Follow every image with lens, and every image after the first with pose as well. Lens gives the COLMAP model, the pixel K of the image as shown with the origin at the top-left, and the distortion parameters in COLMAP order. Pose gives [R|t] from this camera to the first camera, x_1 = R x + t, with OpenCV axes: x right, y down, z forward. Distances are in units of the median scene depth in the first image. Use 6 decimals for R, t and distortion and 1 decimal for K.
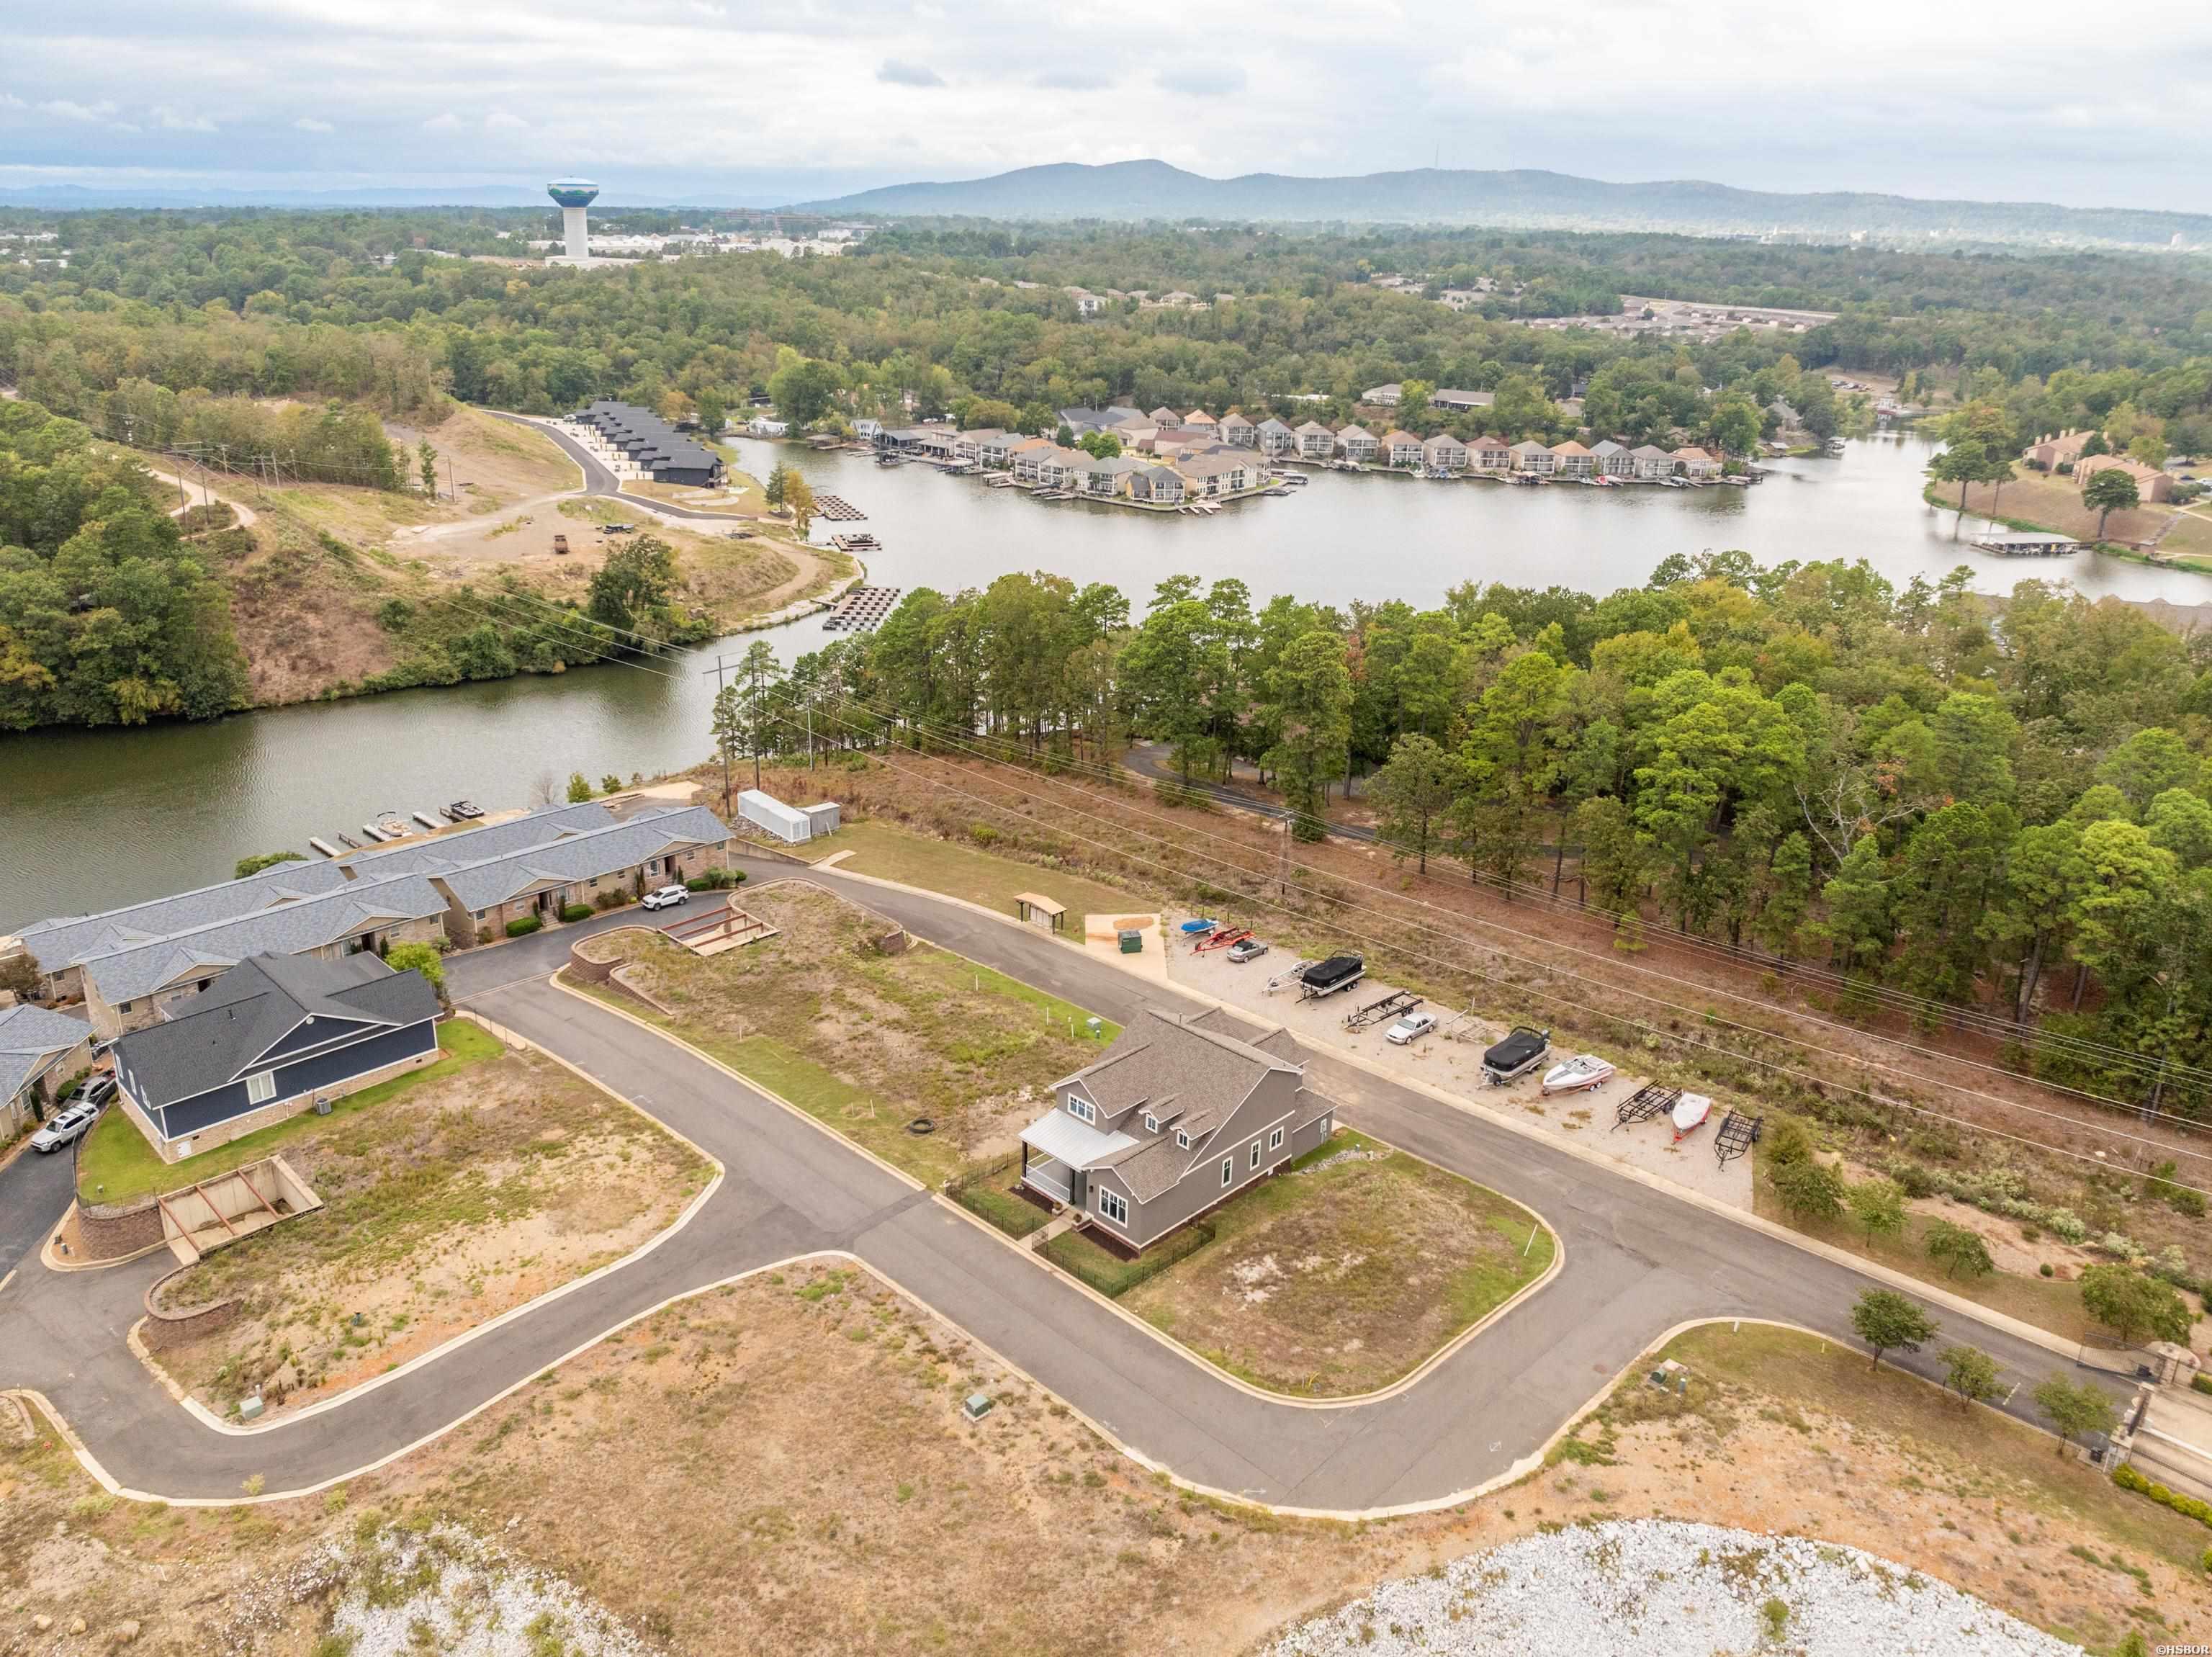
lens RADIAL K [[1597.3, 0, 1105.2], [0, 1597.3, 803.5], [0, 0, 1]] dist [-0.038524, -0.001859]
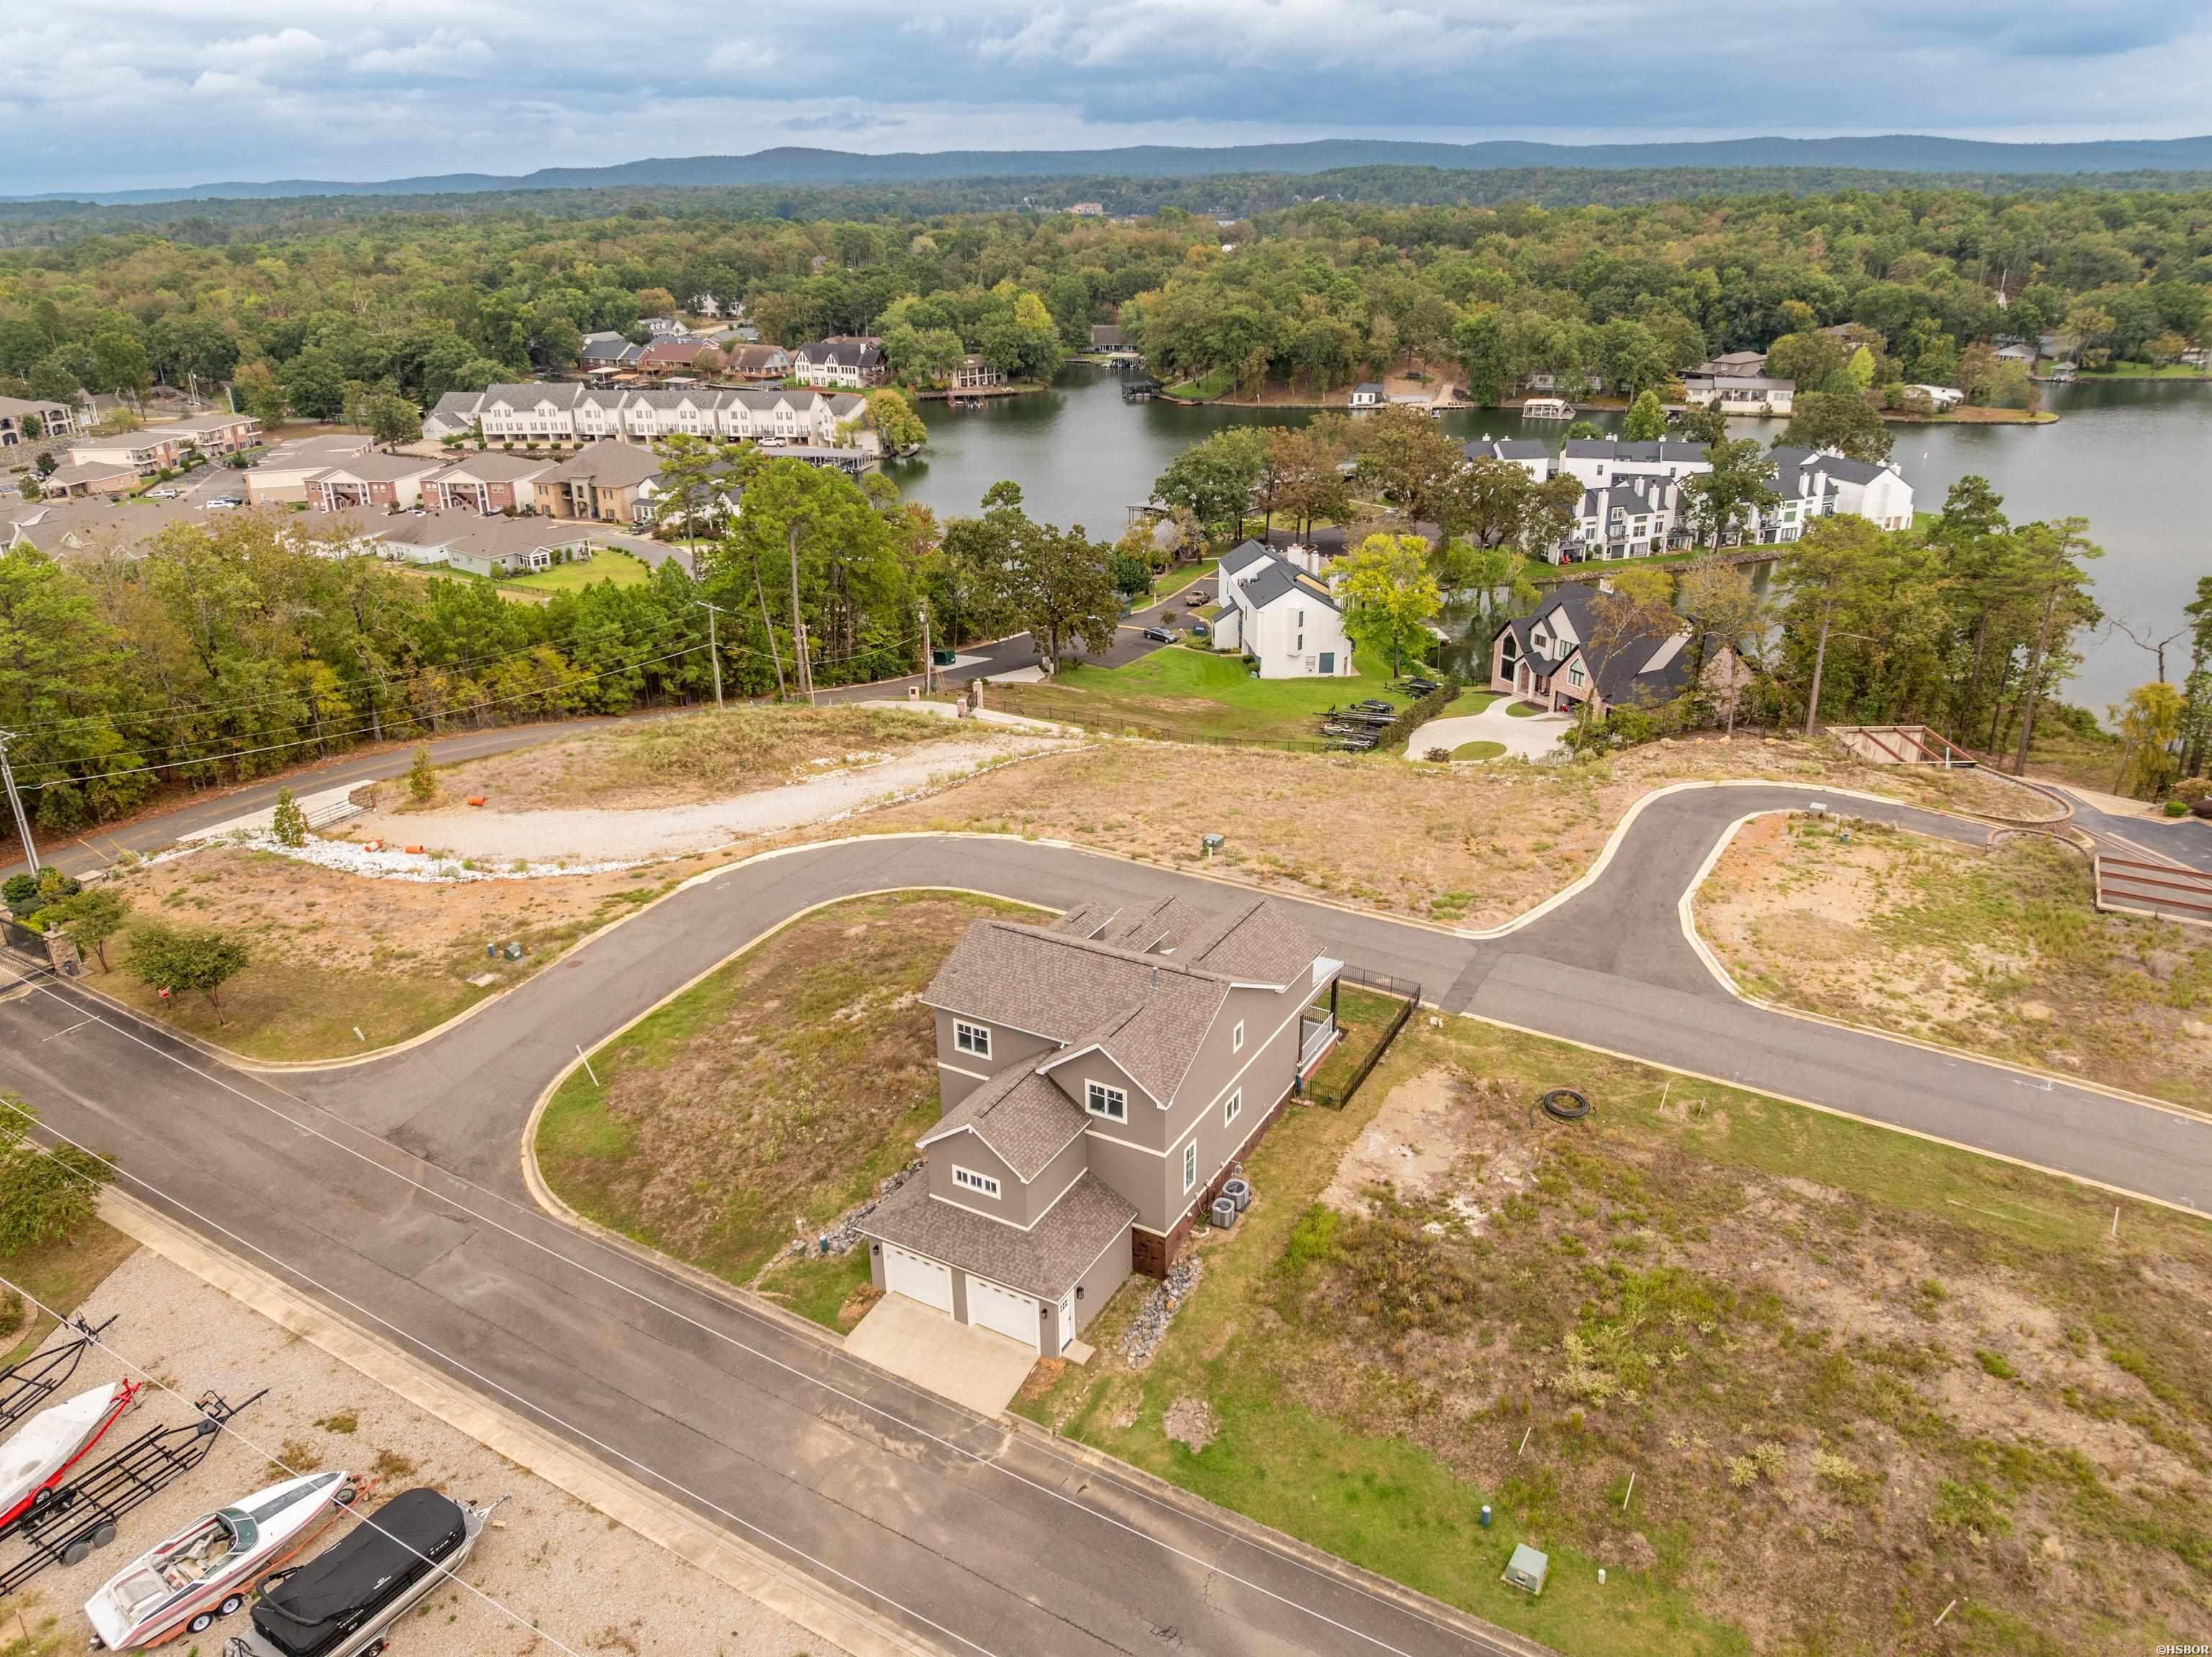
lens RADIAL K [[1600.1, 0, 1106.0], [0, 1600.1, 828.5], [0, 0, 1]] dist [-0.035982, 0.000292]
pose [[-0.968480, 0.084274, -0.234400, 0.182142], [-0.095260, 0.744184, 0.661148, -0.251005], [0.230154, 0.662637, -0.712699, 1.322564]]
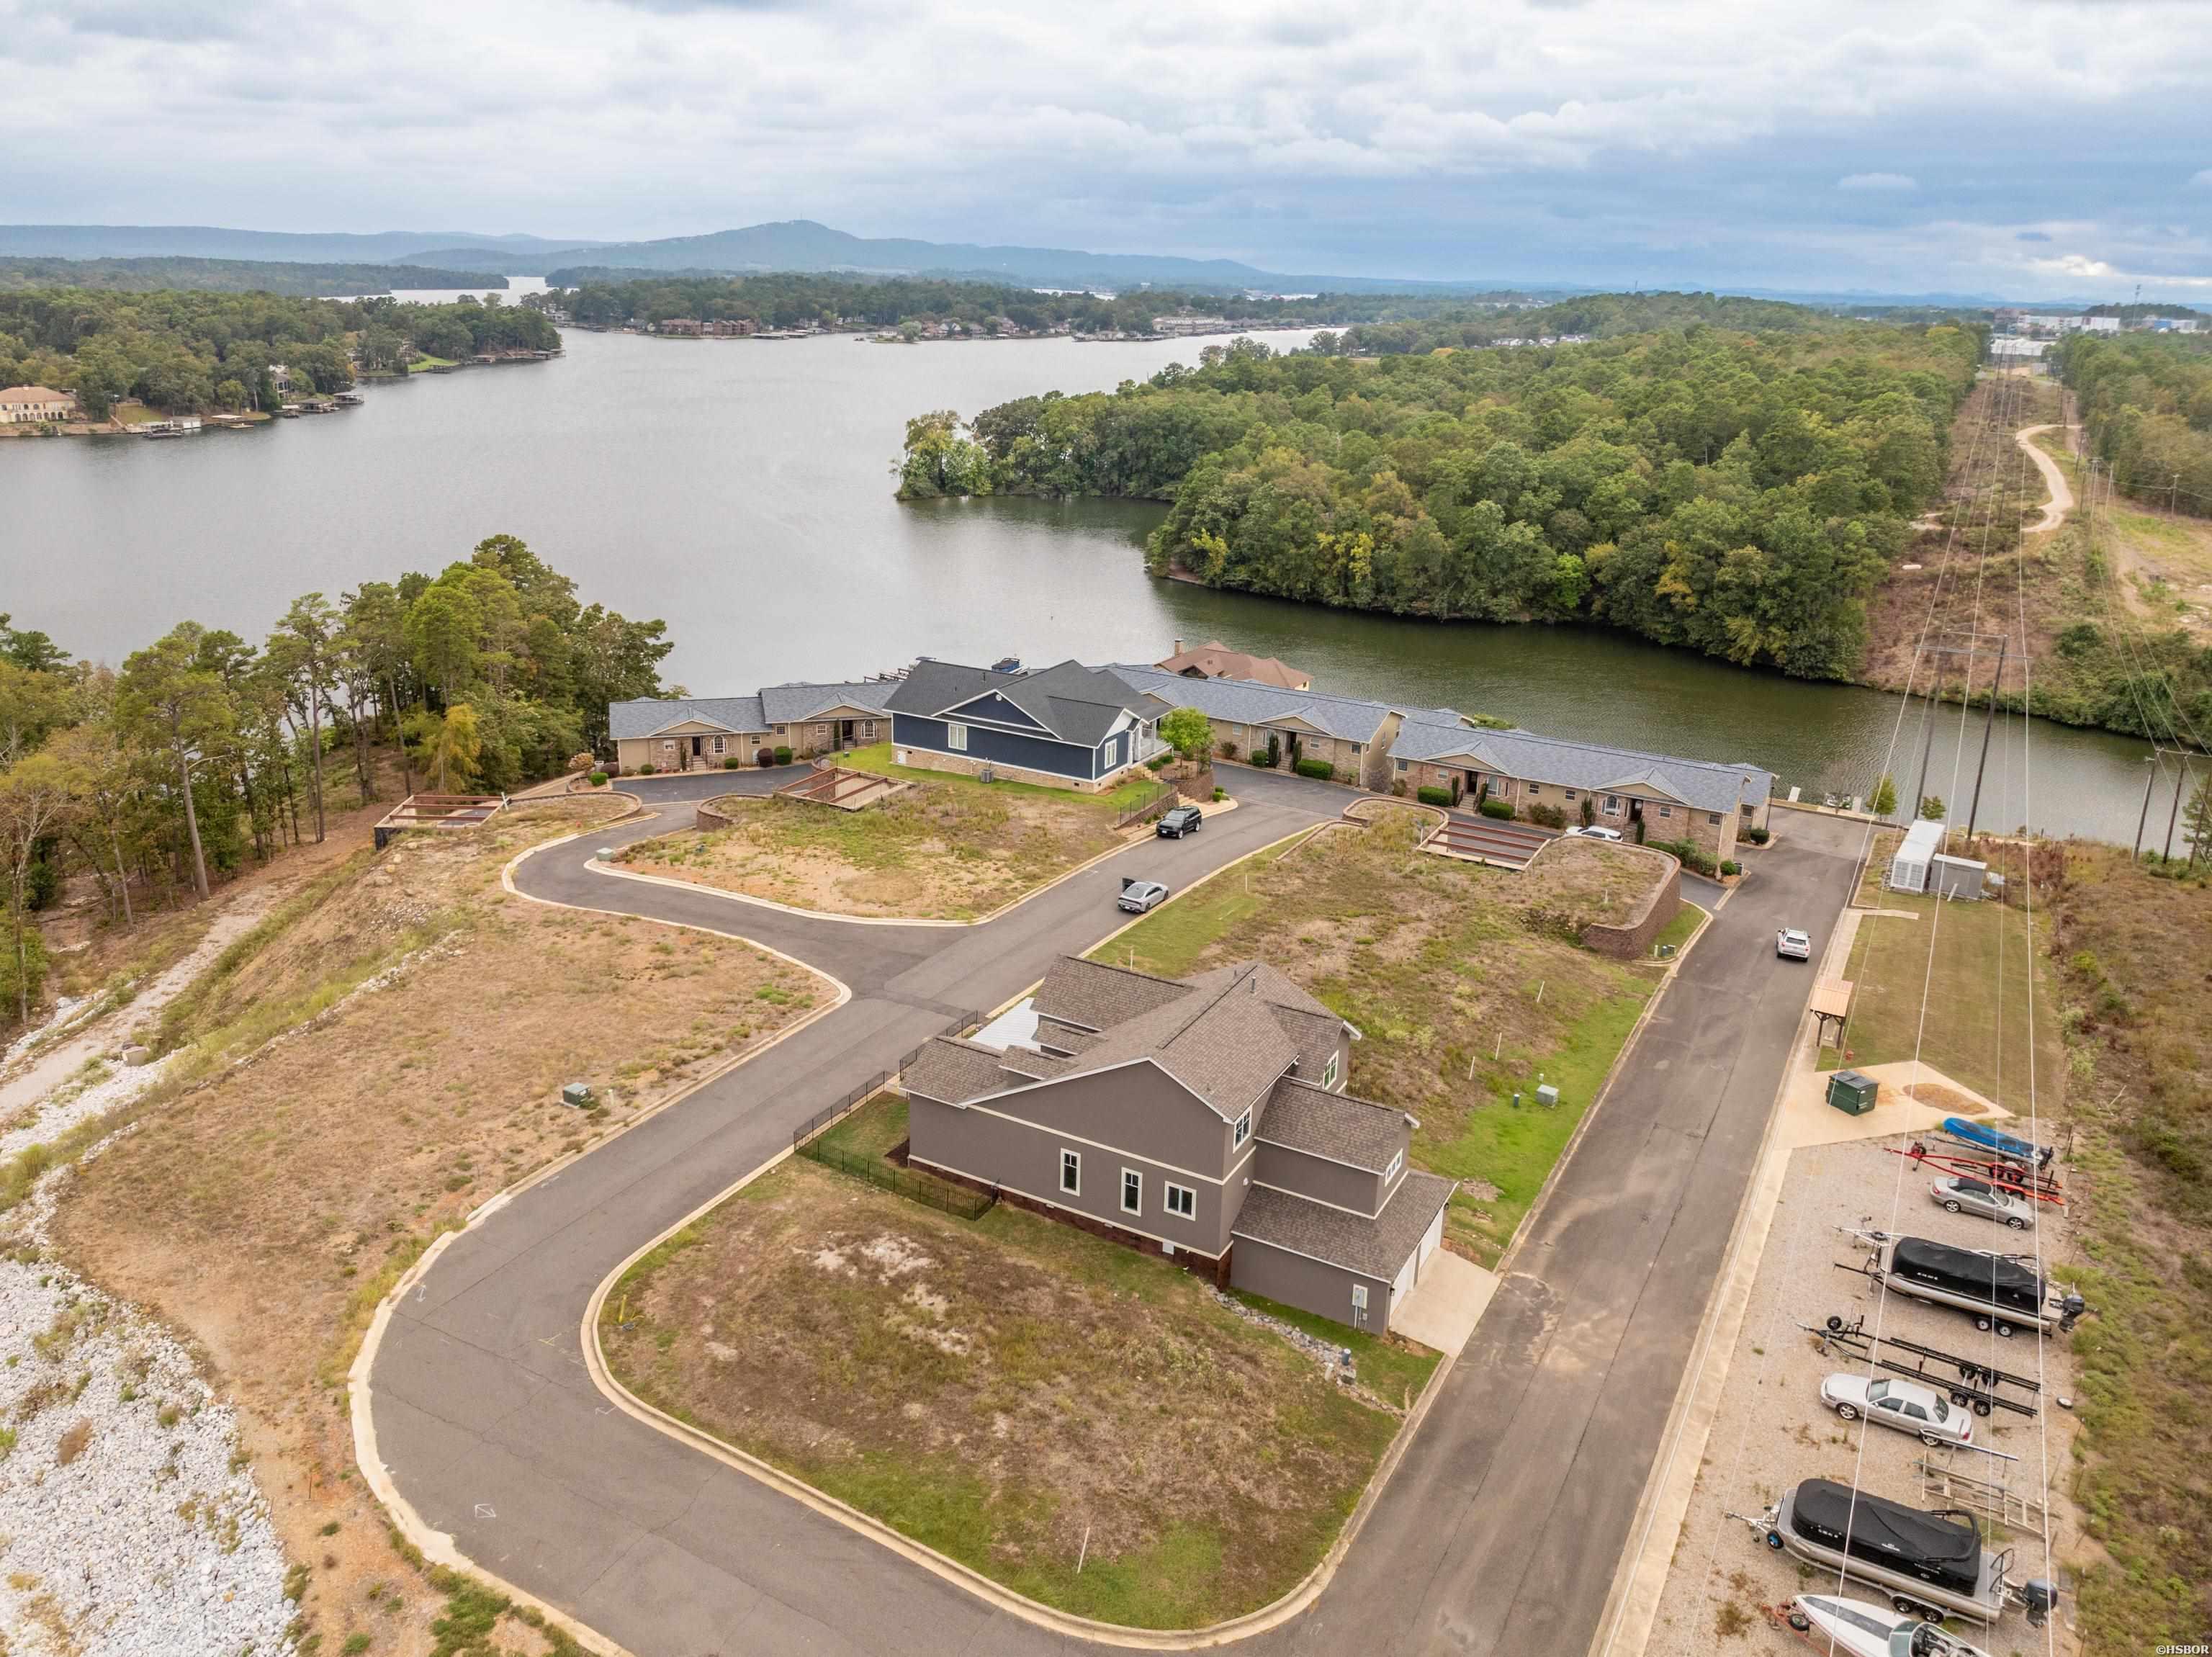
lens RADIAL K [[1600.1, 0, 1106.0], [0, 1600.1, 828.5], [0, 0, 1]] dist [-0.035982, 0.000292]
pose [[0.272289, 0.299892, -0.914288, 0.586391], [-0.348341, 0.916462, 0.196865, -0.028096], [0.896949, 0.264880, 0.354007, 0.690997]]
